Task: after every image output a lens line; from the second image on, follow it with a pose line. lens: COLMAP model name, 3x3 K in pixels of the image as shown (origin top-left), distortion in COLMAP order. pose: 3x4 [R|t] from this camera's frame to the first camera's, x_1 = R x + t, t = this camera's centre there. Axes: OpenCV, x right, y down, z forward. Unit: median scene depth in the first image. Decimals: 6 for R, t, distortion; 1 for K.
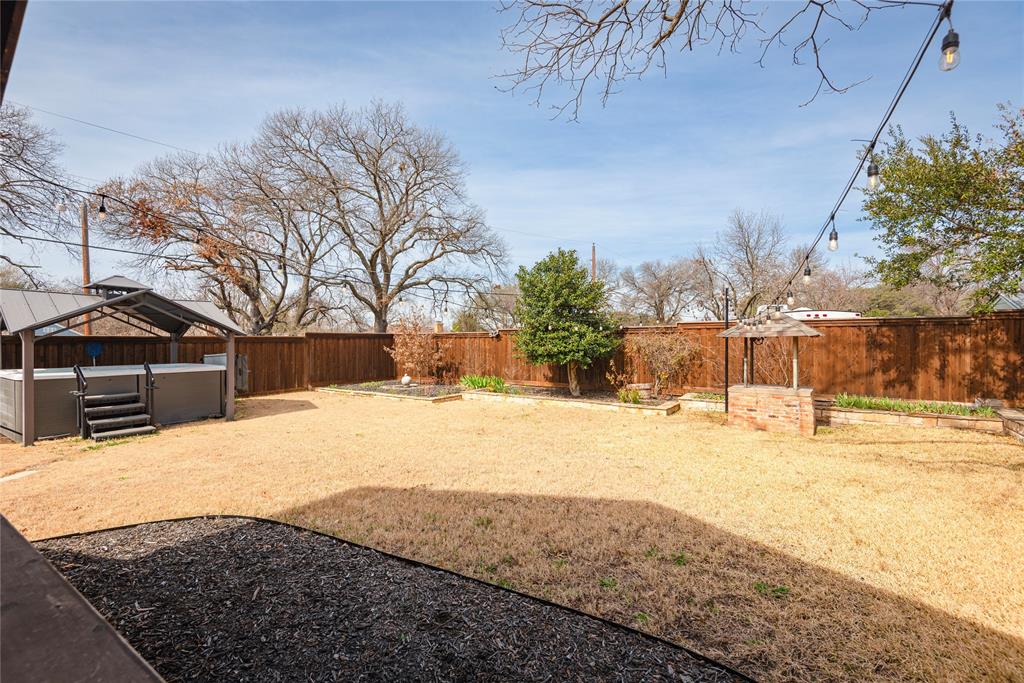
lens RADIAL K [[460.6, 0, 510.3], [0, 460.6, 340.3], [0, 0, 1]] dist [0.034429, -0.021607]
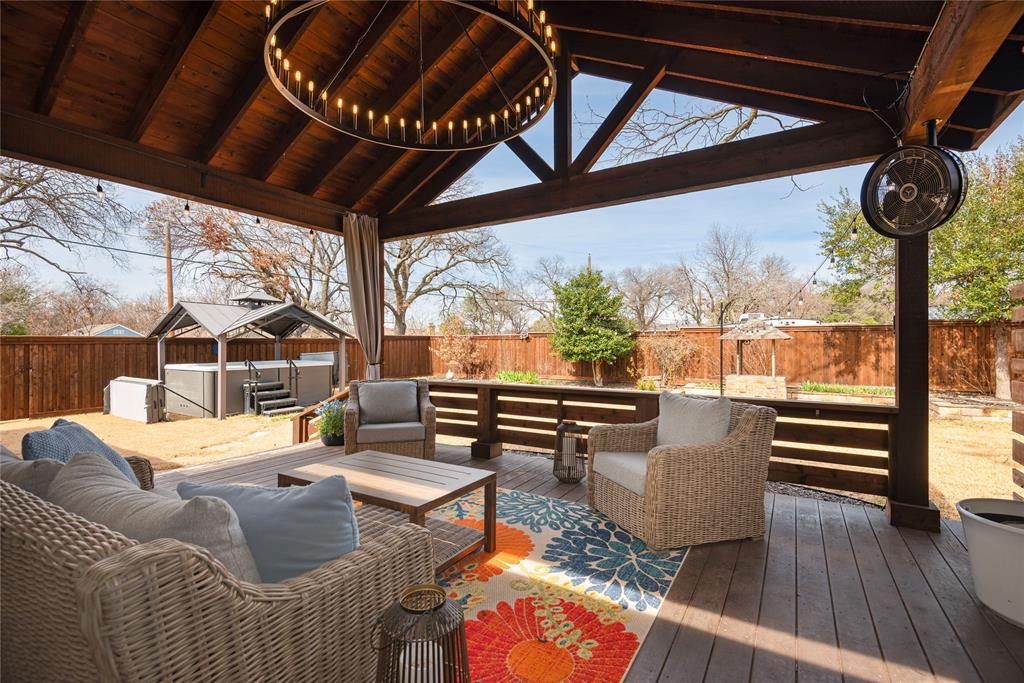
lens RADIAL K [[460.6, 0, 510.3], [0, 460.6, 340.3], [0, 0, 1]] dist [0.034429, -0.021607]
pose [[0.998711, 0.000712, 0.050747, -0.196639], [-0.000539, 0.999994, -0.003414, 0.000682], [-0.050749, 0.003382, 0.998706, -0.281220]]
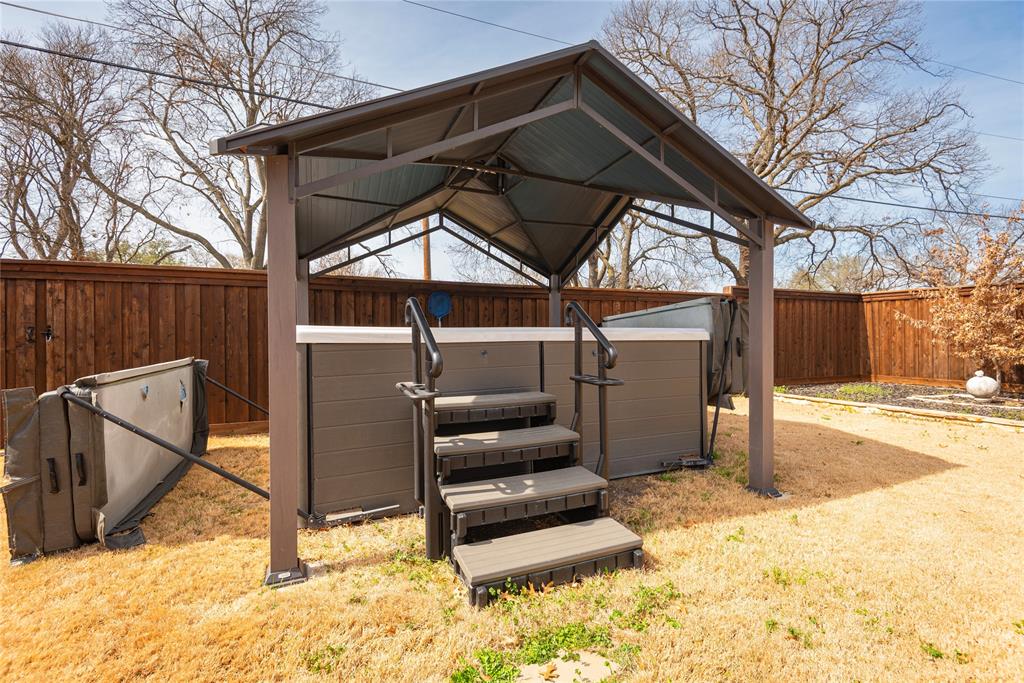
lens RADIAL K [[460.6, 0, 510.3], [0, 460.6, 340.3], [0, 0, 1]] dist [0.034429, -0.021607]
pose [[0.851091, 0.000184, -0.525018, -0.558055], [0.003028, 0.999982, 0.005258, 0.062176], [0.525009, -0.006065, 0.851075, 0.604746]]
